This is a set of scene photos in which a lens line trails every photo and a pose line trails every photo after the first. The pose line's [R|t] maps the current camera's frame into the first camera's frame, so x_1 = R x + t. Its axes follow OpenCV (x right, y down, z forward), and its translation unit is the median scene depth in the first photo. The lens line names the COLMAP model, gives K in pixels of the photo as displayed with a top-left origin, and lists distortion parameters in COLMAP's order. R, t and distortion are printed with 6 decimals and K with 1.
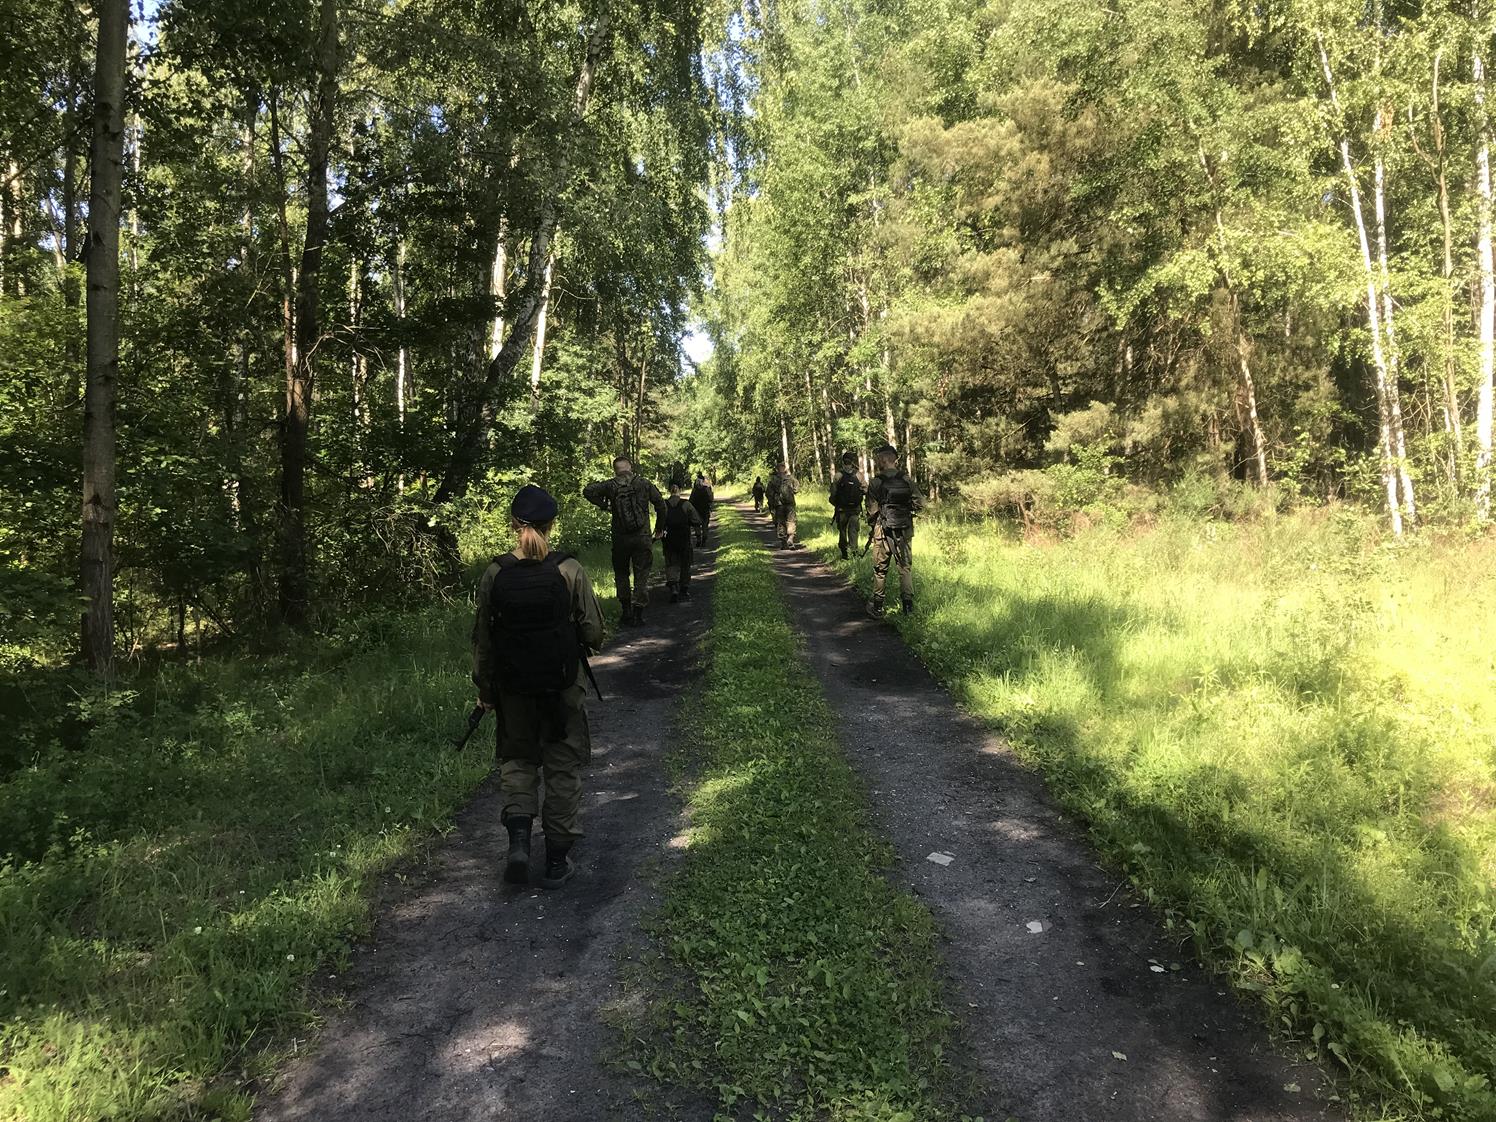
lens RADIAL K [[1233.7, 0, 749.0], [0, 1233.7, 560.0], [0, 0, 1]] dist [0.043622, -0.045554]
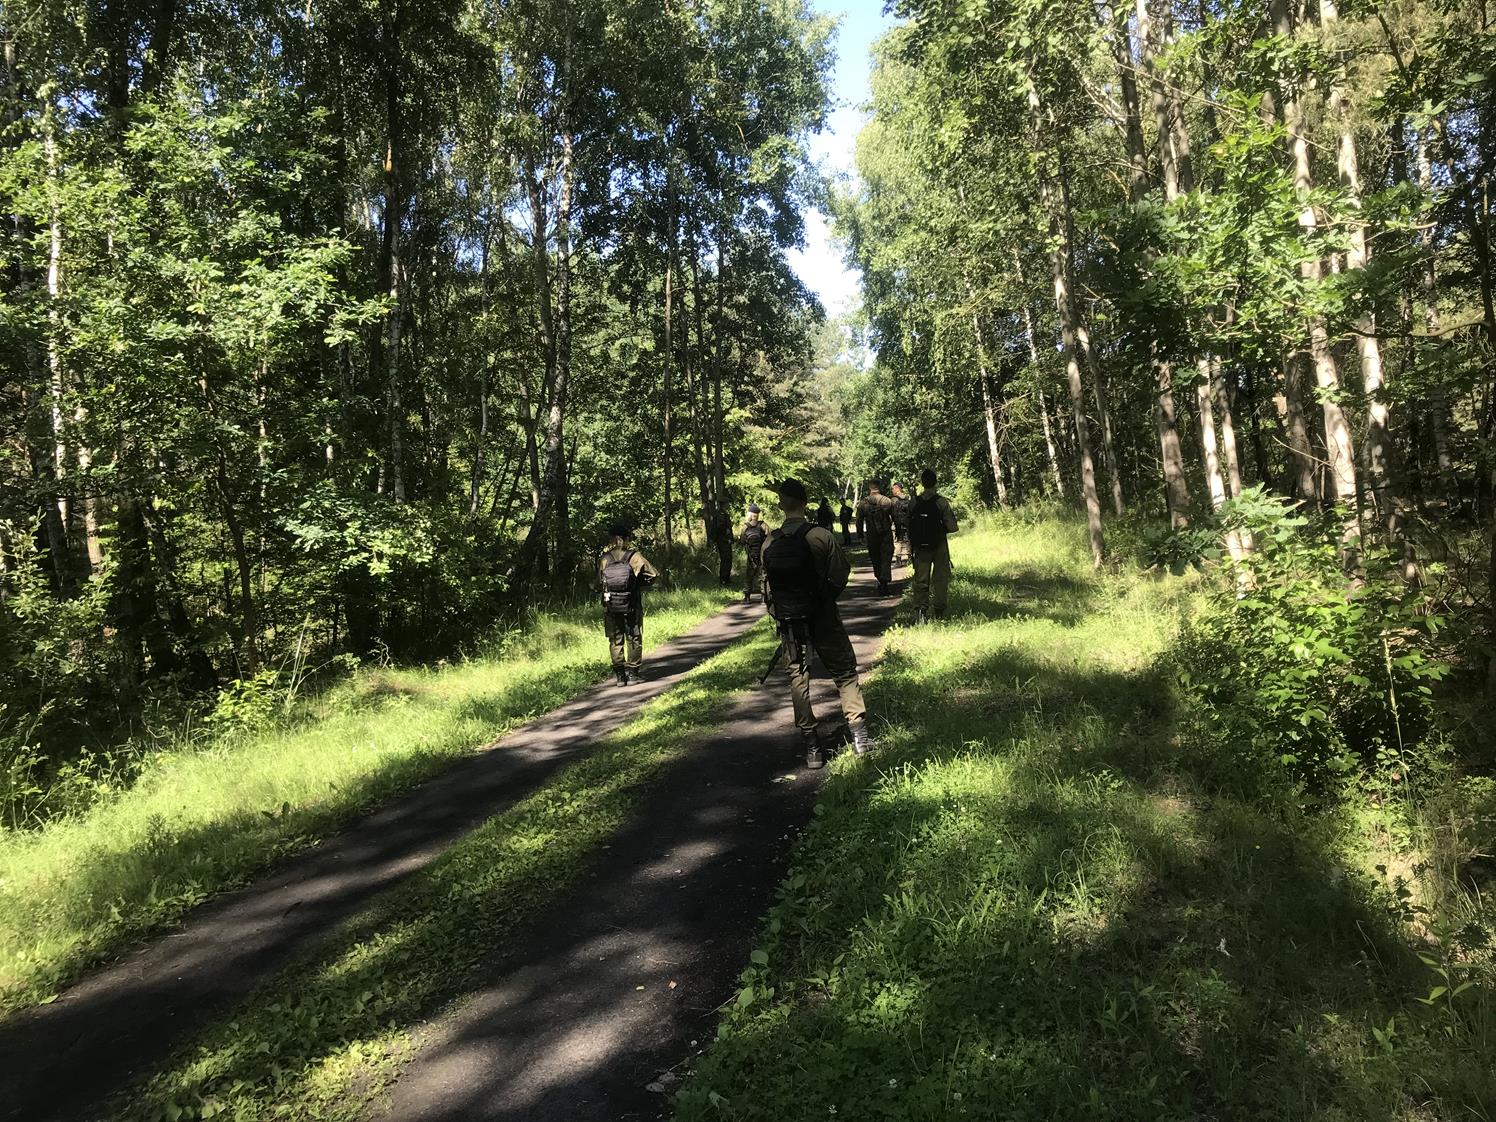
lens RADIAL K [[1233.7, 0, 748.0], [0, 1233.7, 564.2], [0, 0, 1]] dist [0.043622, -0.045554]
pose [[0.981279, -0.046288, -0.186949, 0.021574], [0.044525, 0.998915, -0.013623, -0.030292], [0.187377, 0.005044, 0.982275, 0.400455]]
